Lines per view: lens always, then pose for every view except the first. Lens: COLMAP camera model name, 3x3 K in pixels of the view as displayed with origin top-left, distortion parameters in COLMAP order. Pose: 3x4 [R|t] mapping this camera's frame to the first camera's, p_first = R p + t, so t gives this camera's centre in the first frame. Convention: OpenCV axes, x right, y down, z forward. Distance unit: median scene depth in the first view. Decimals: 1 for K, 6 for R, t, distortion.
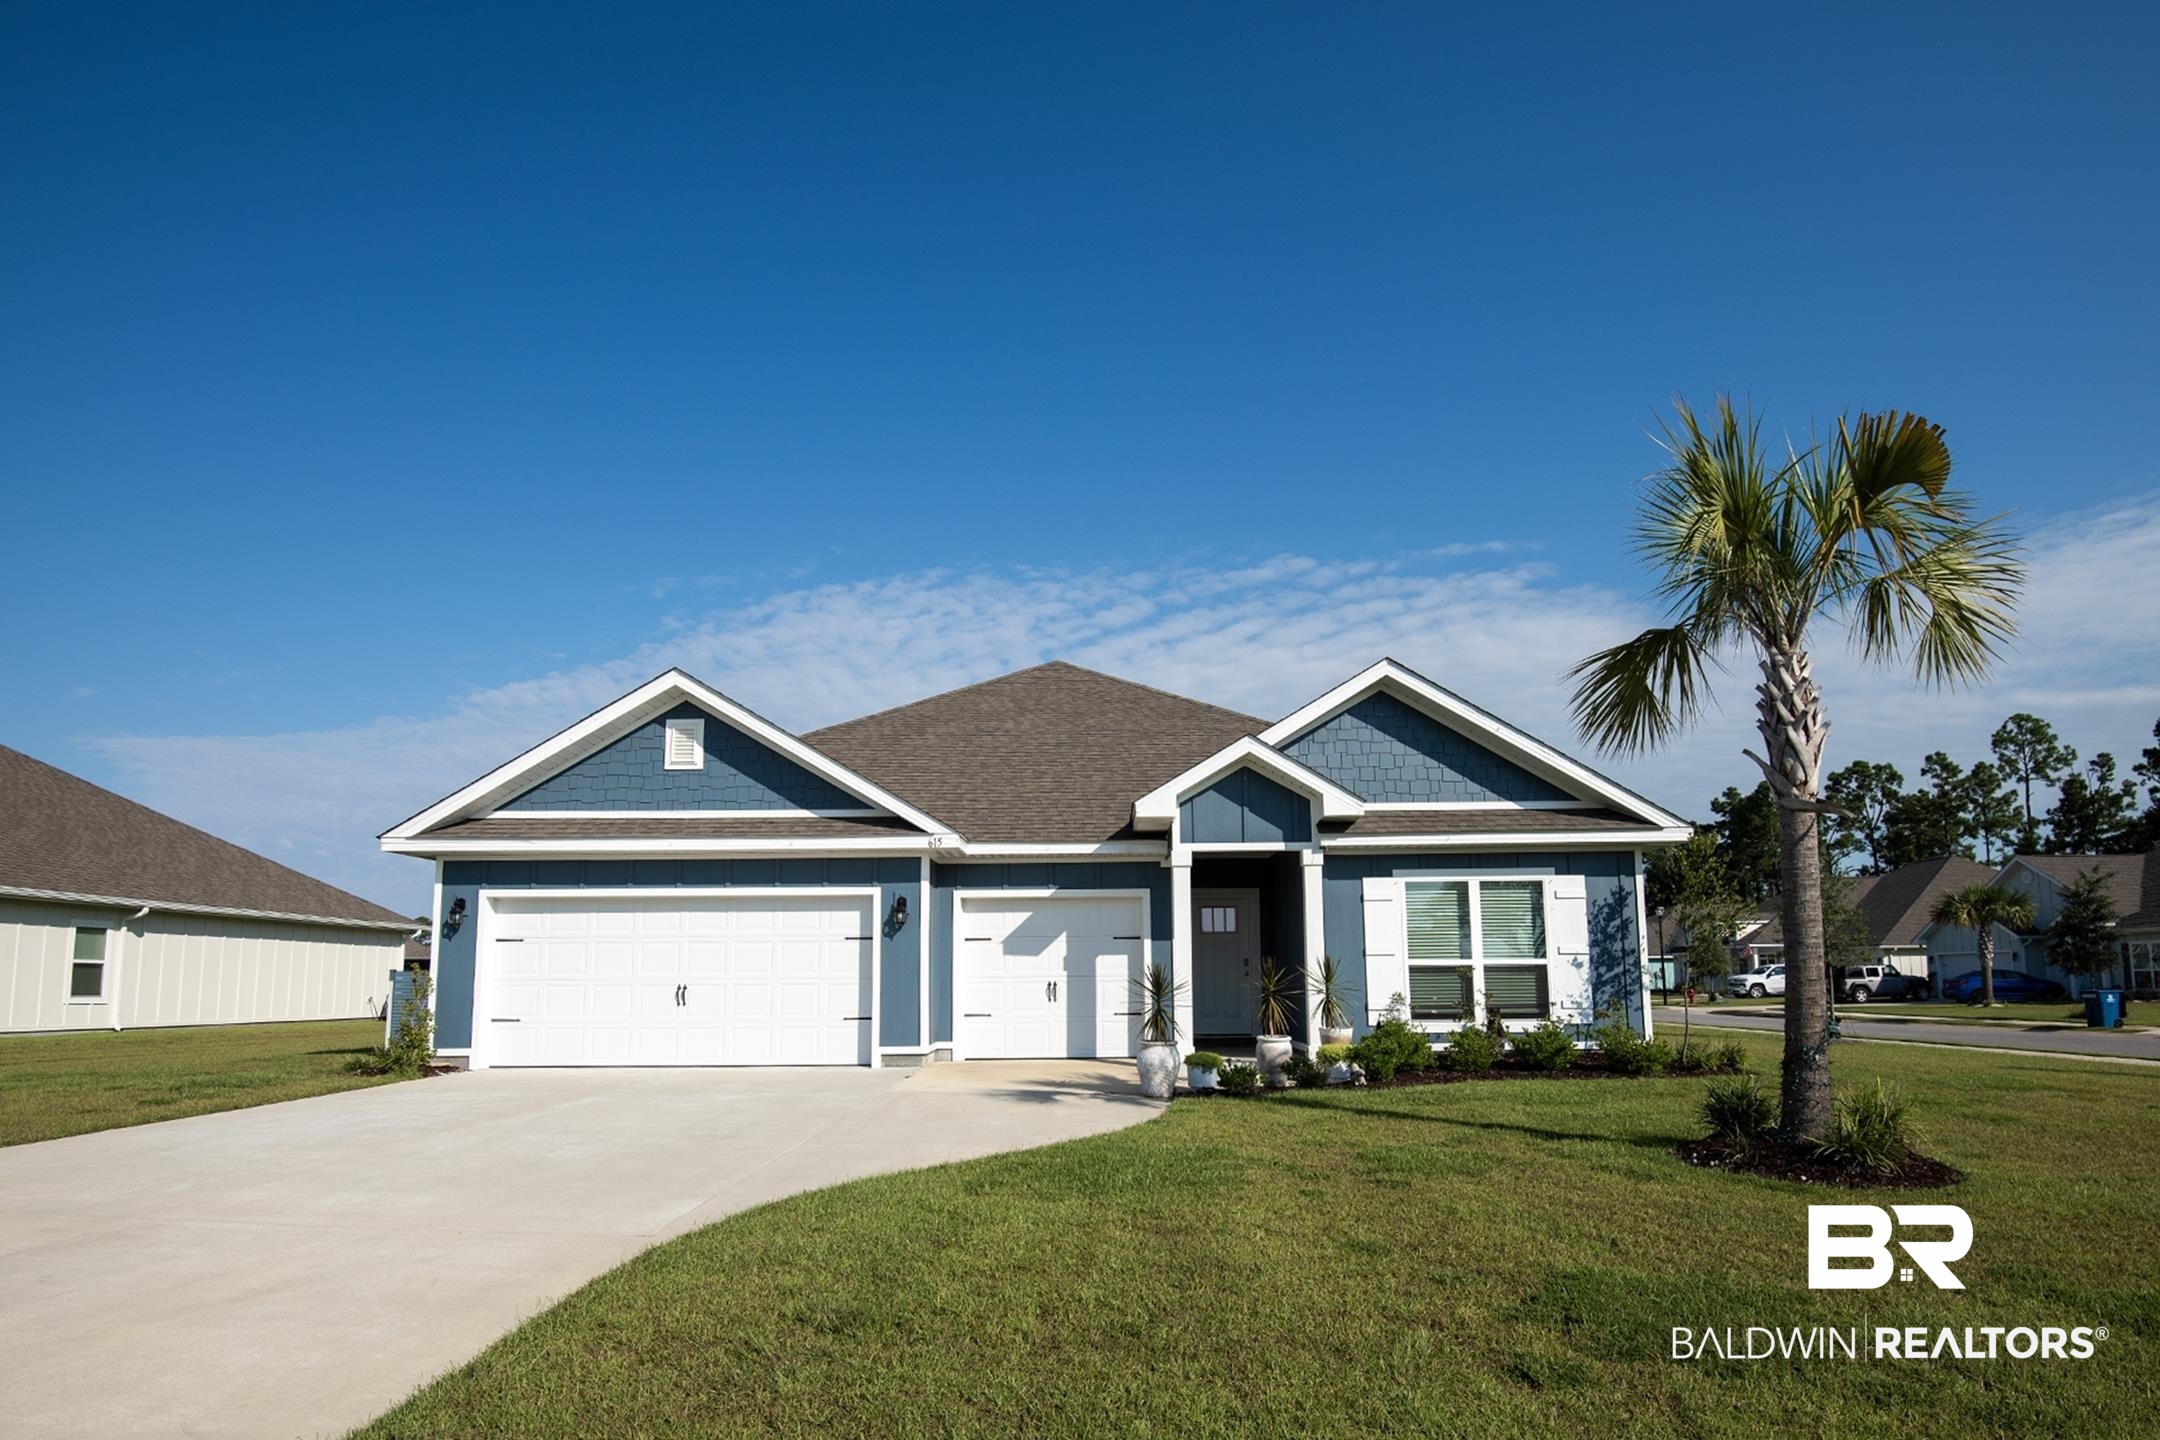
lens RADIAL K [[1225.6, 0, 1075.1], [0, 1225.6, 842.7], [0, 0, 1]] dist [-0.046558, -0.000261]
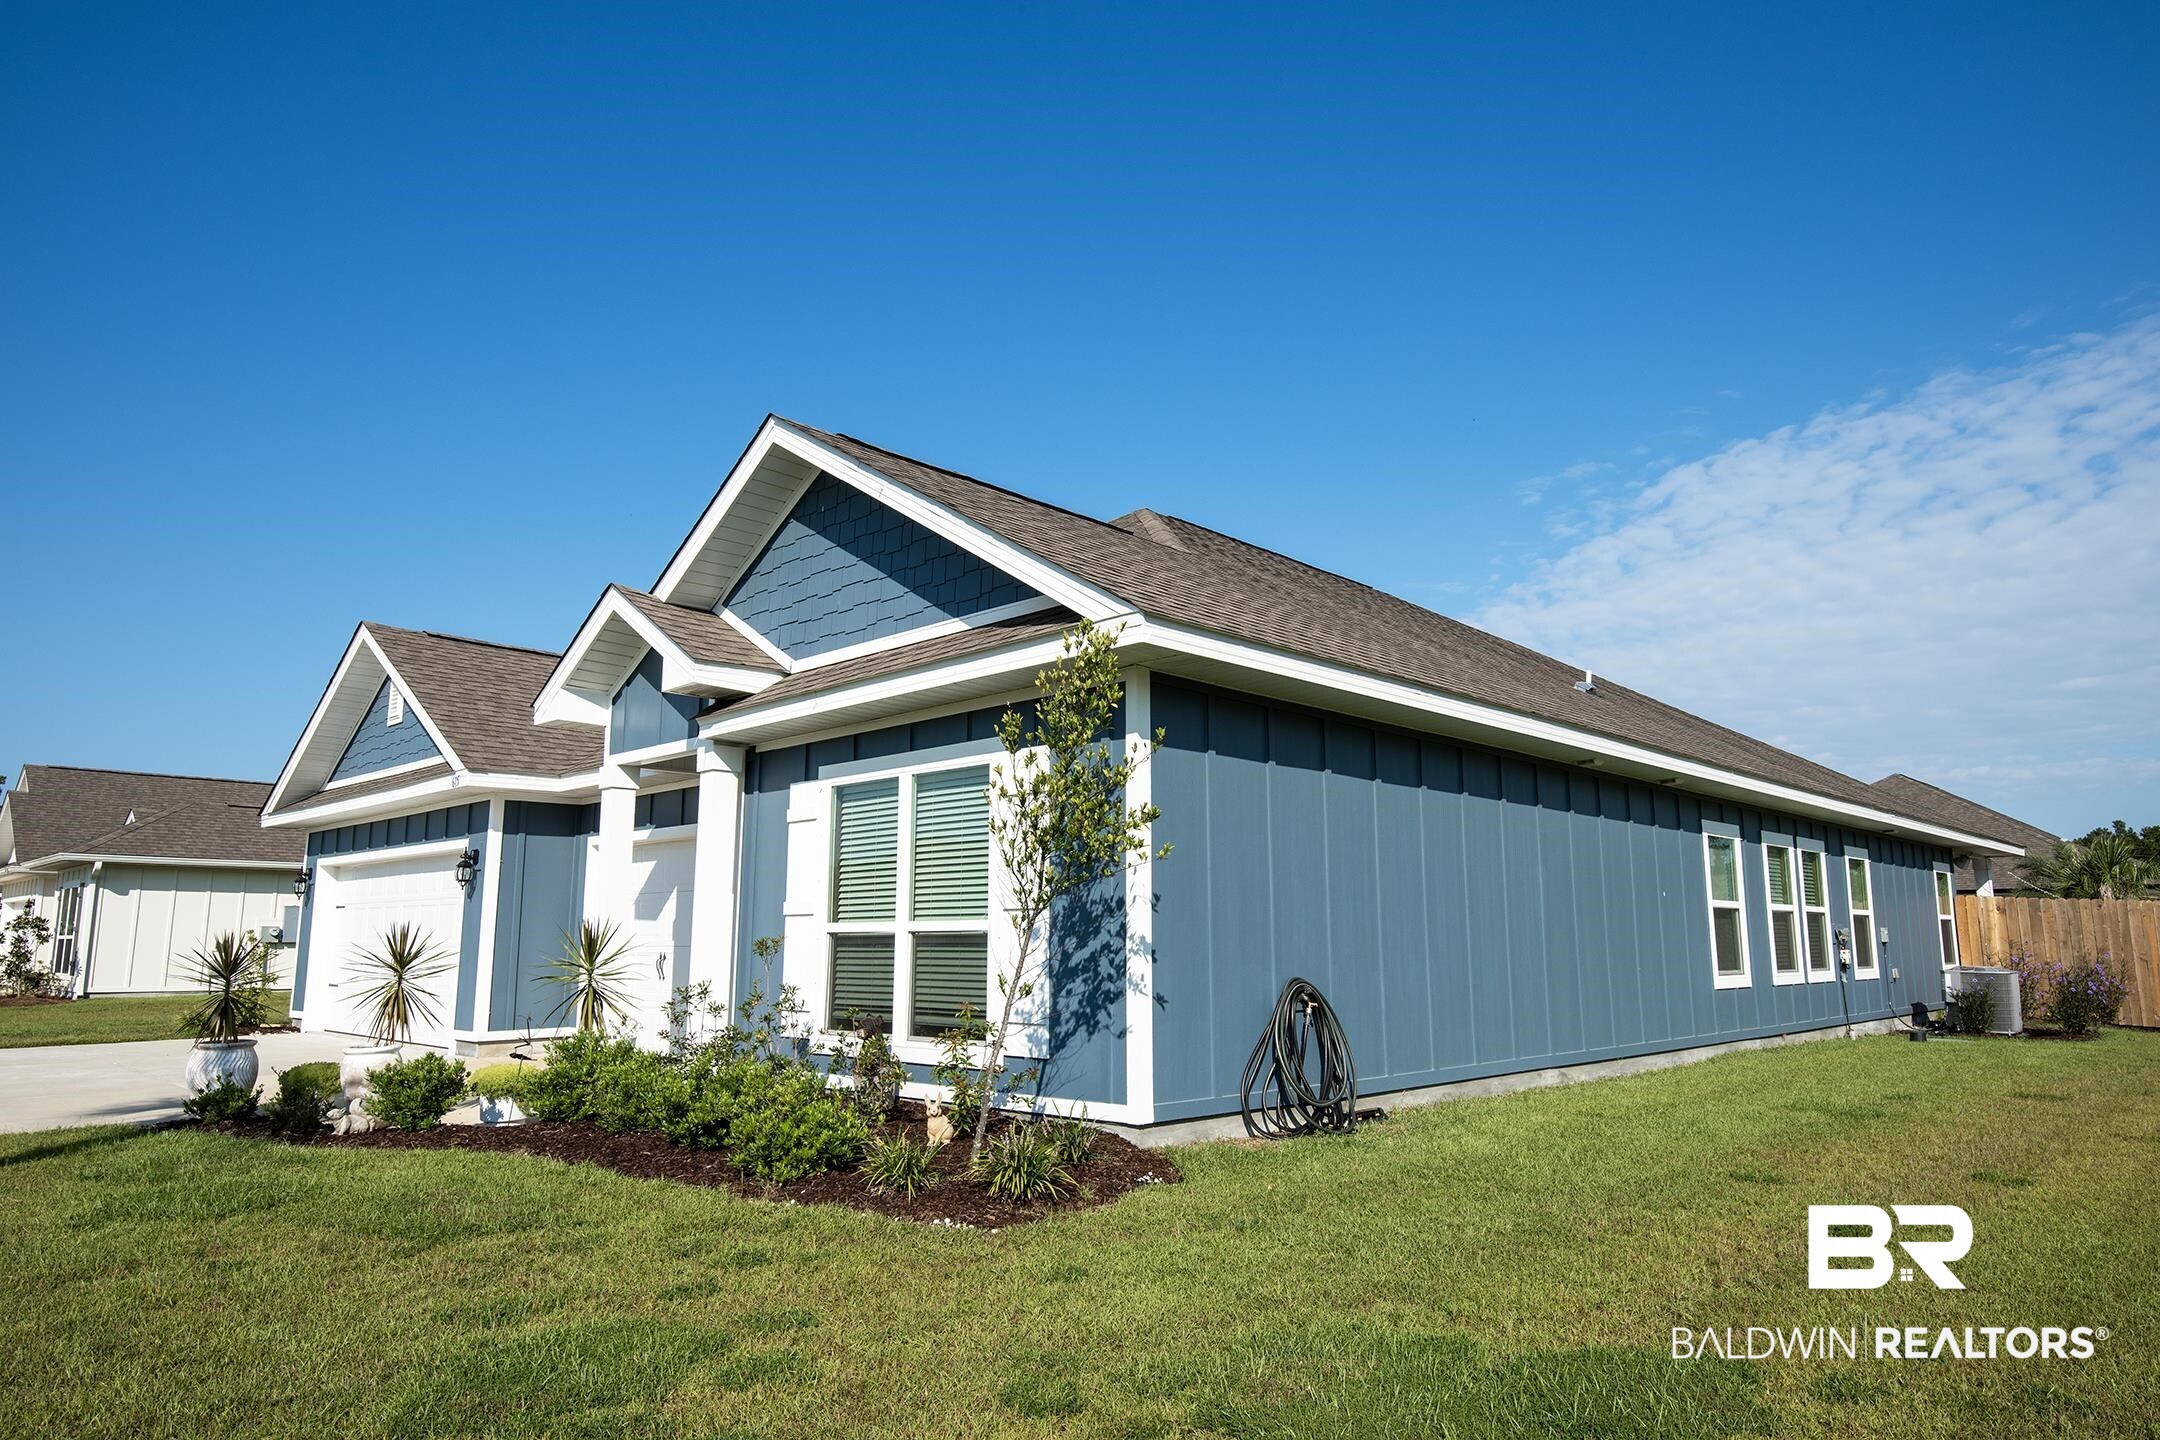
lens RADIAL K [[1337.6, 0, 1080.0], [0, 1337.6, 720.0], [0, 0, 1]] dist [0.000906, -0.001947]
pose [[0.713691, -0.108080, -0.692073, 0.794177], [0.075752, 0.994139, -0.077135, 0.058489], [0.696353, 0.002625, 0.717695, 0.627982]]
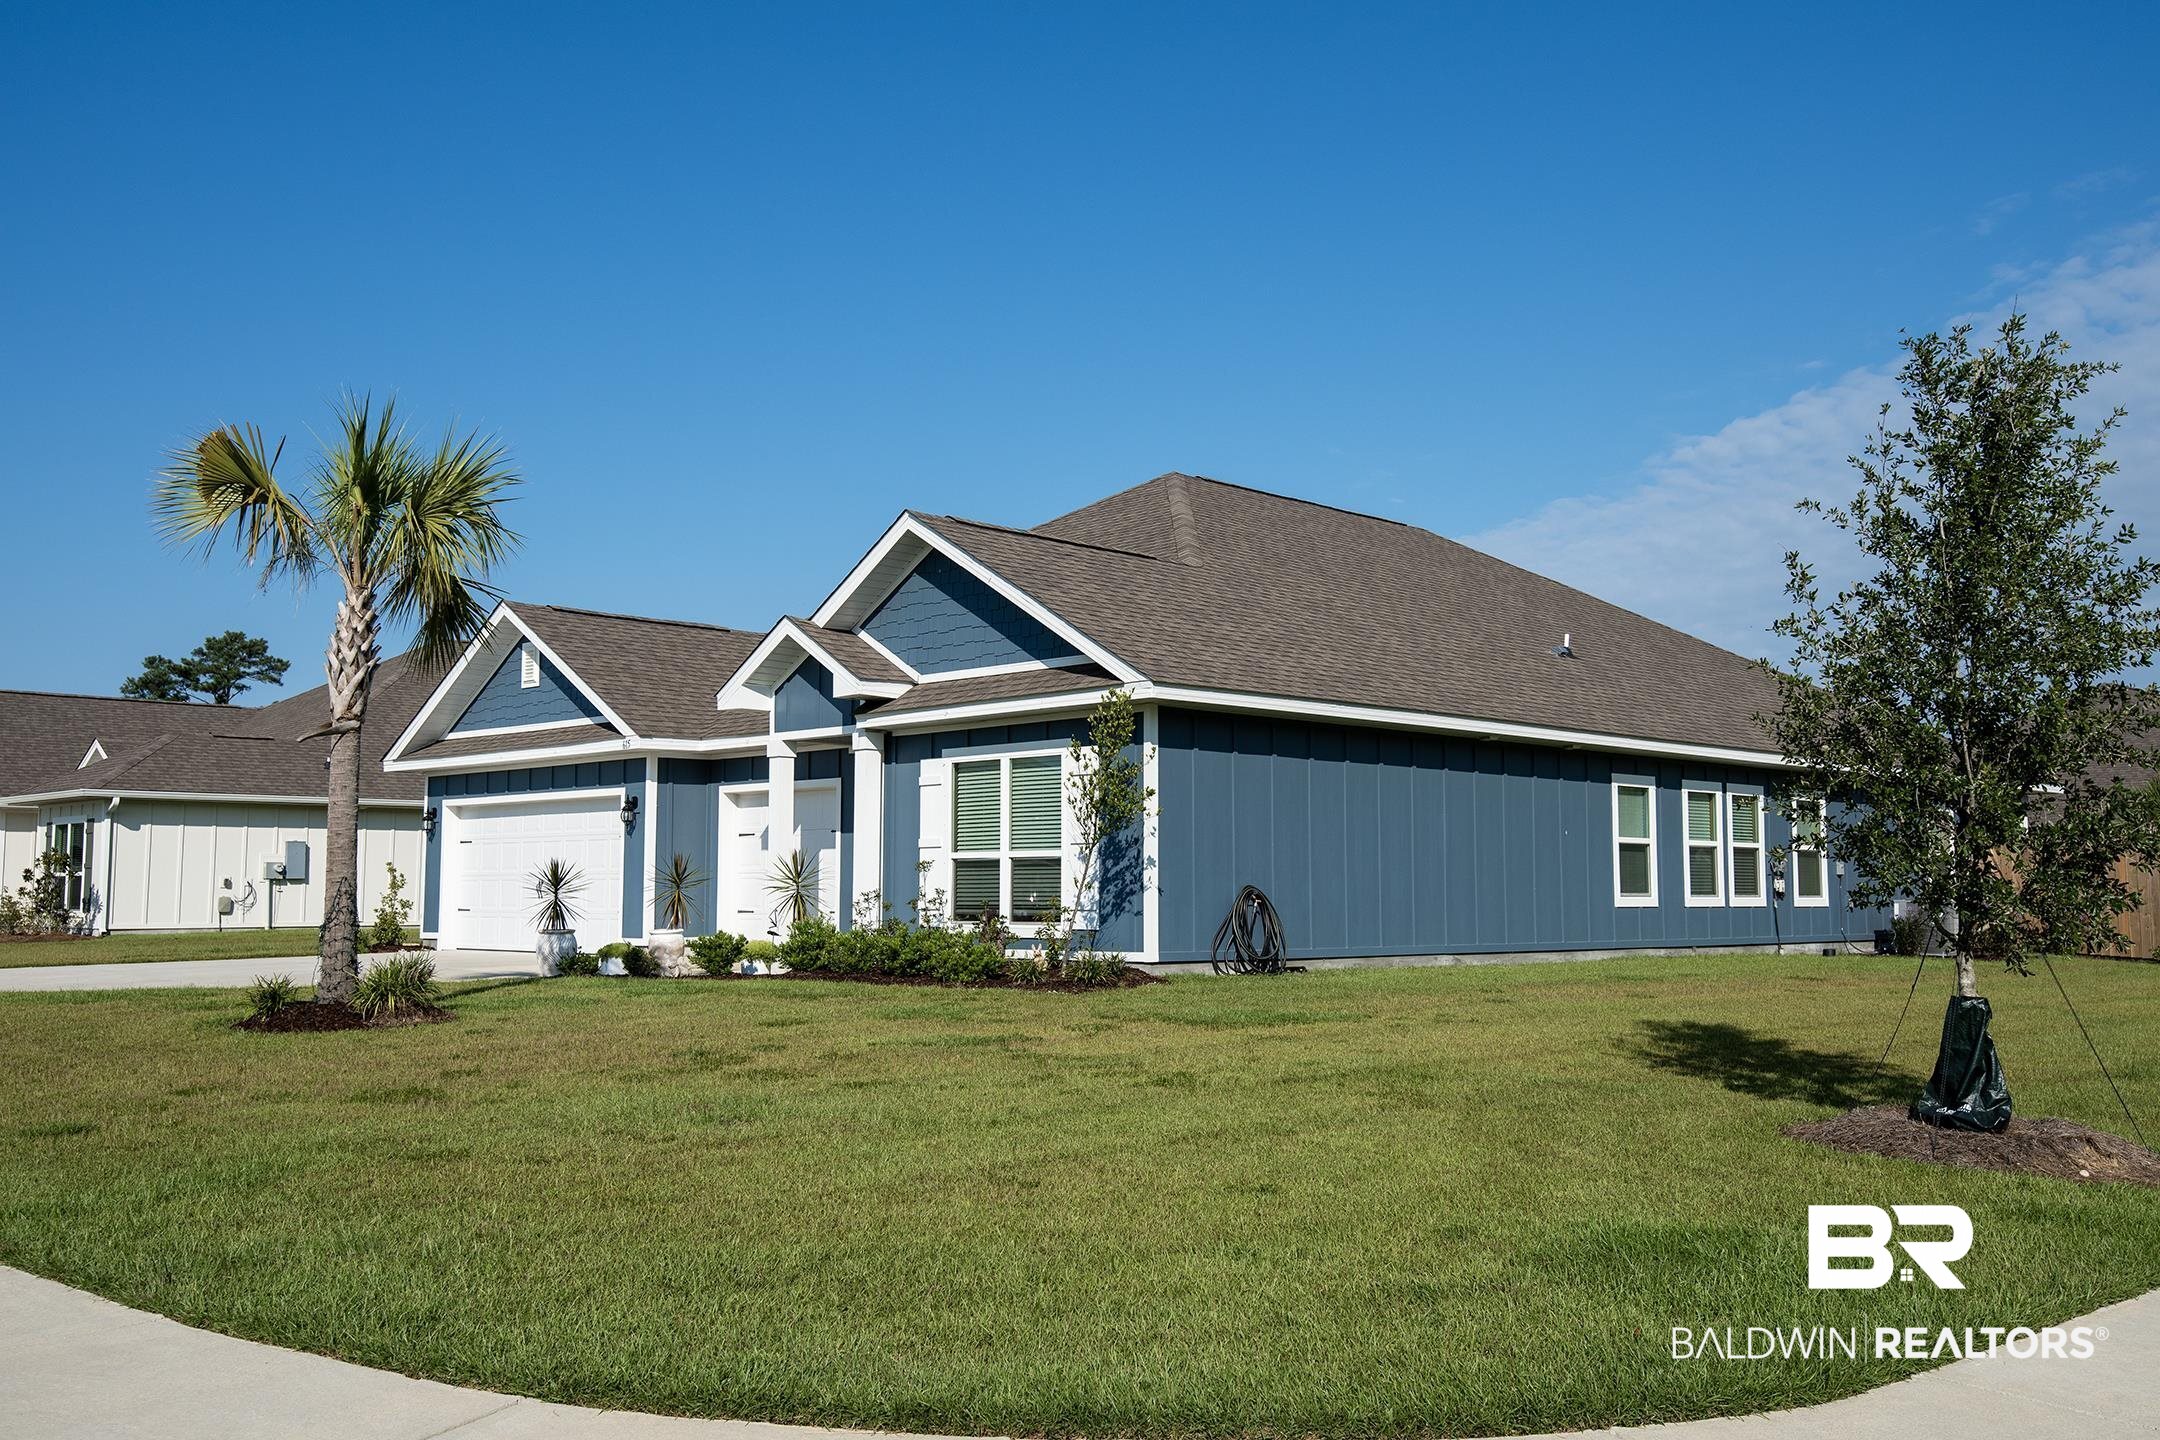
lens RADIAL K [[1970.6, 0, 1080.0], [0, 1970.6, 720.0], [0, 0, 1]] dist [0.051929, 0.004349]
pose [[0.702984, -0.054530, -0.709112, 1.332680], [0.076265, 0.997087, -0.001069, 0.010141], [0.707104, -0.053329, 0.705095, 0.074861]]
